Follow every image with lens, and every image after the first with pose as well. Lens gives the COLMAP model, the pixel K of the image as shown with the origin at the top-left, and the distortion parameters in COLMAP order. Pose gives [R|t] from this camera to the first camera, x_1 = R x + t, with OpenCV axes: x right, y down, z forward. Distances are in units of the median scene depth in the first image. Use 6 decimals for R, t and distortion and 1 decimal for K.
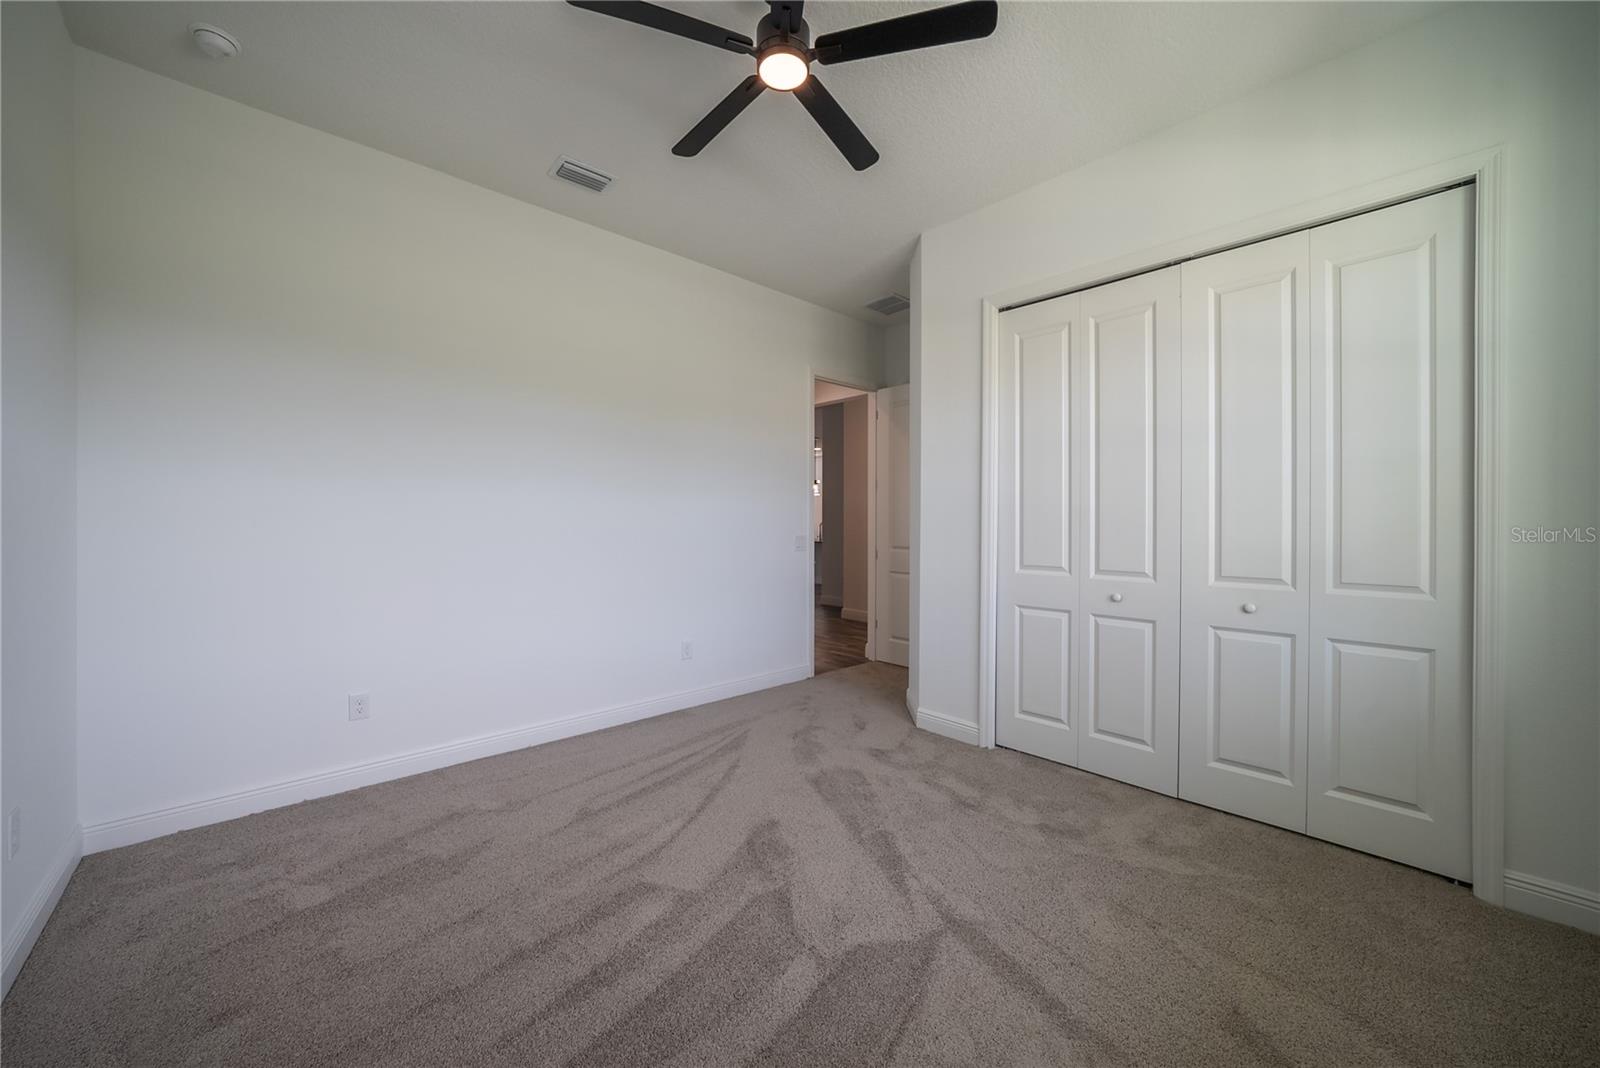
lens RADIAL K [[594.1, 0, 805.8], [0, 594.1, 525.4], [0, 0, 1]] dist [-0.025700, 0.006152]
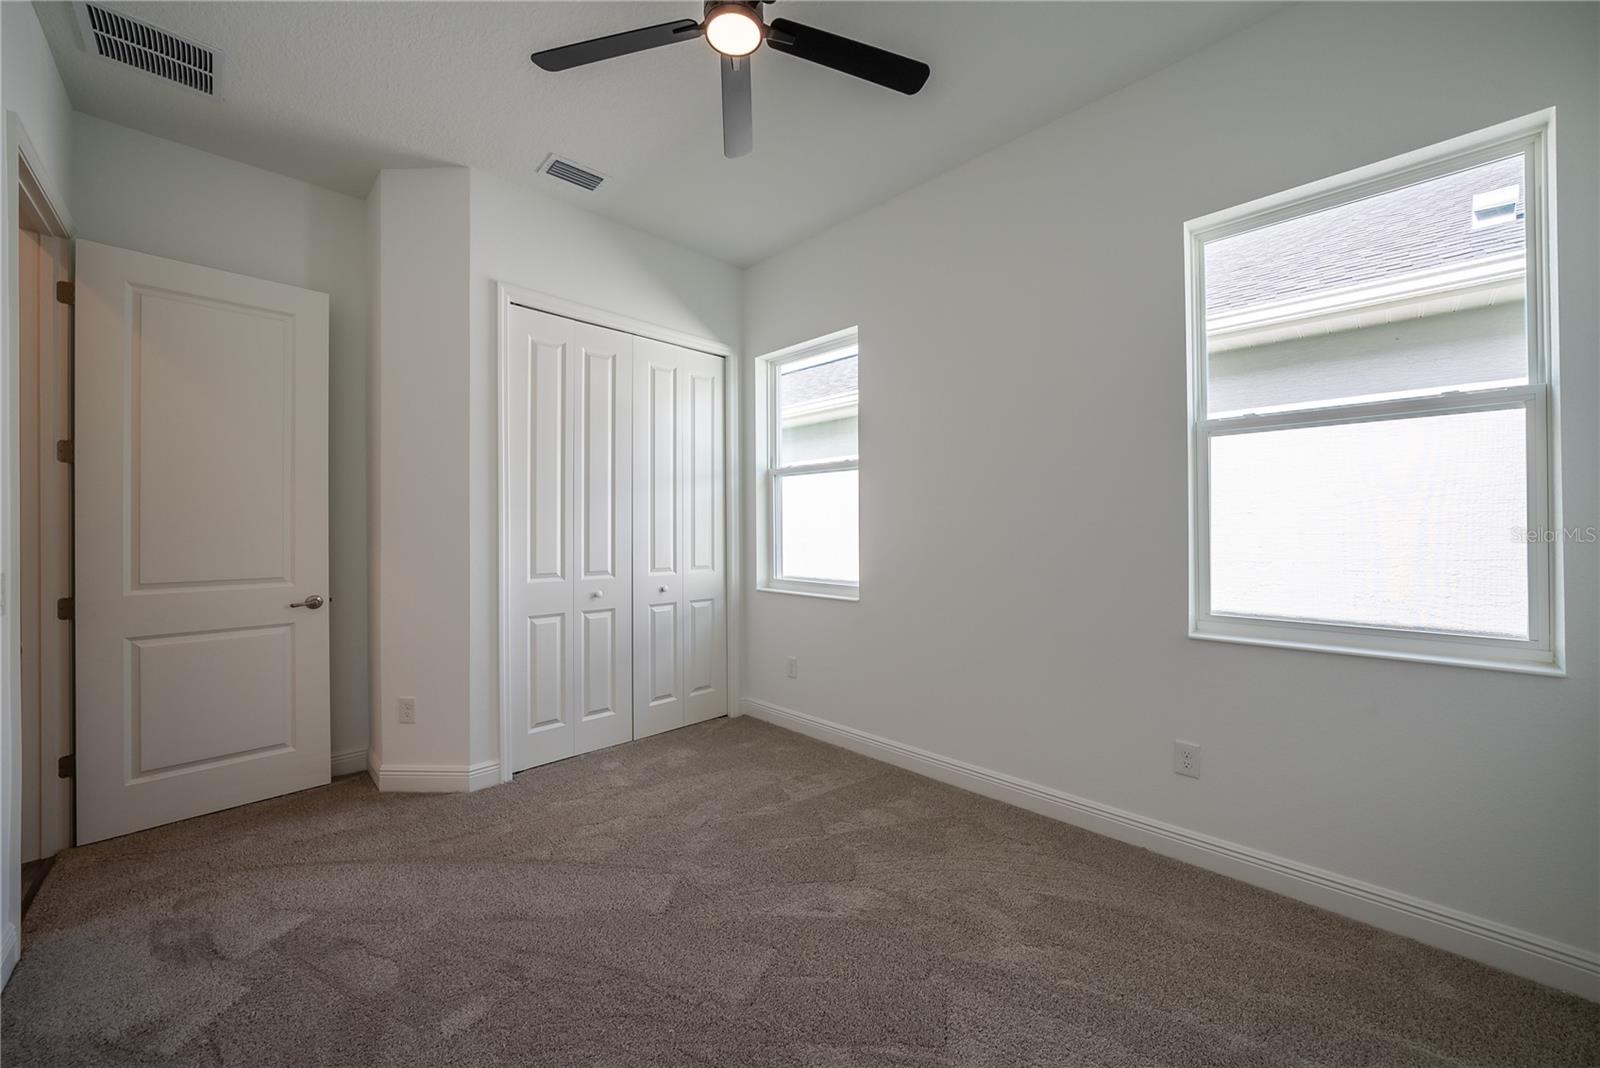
lens RADIAL K [[594.1, 0, 805.8], [0, 594.1, 525.4], [0, 0, 1]] dist [-0.025700, 0.006152]
pose [[-0.033146, 0.002508, 0.999447, -0.702784], [0.003435, 0.999991, -0.002396, -0.011478], [-0.999445, 0.003353, -0.033155, 0.655651]]
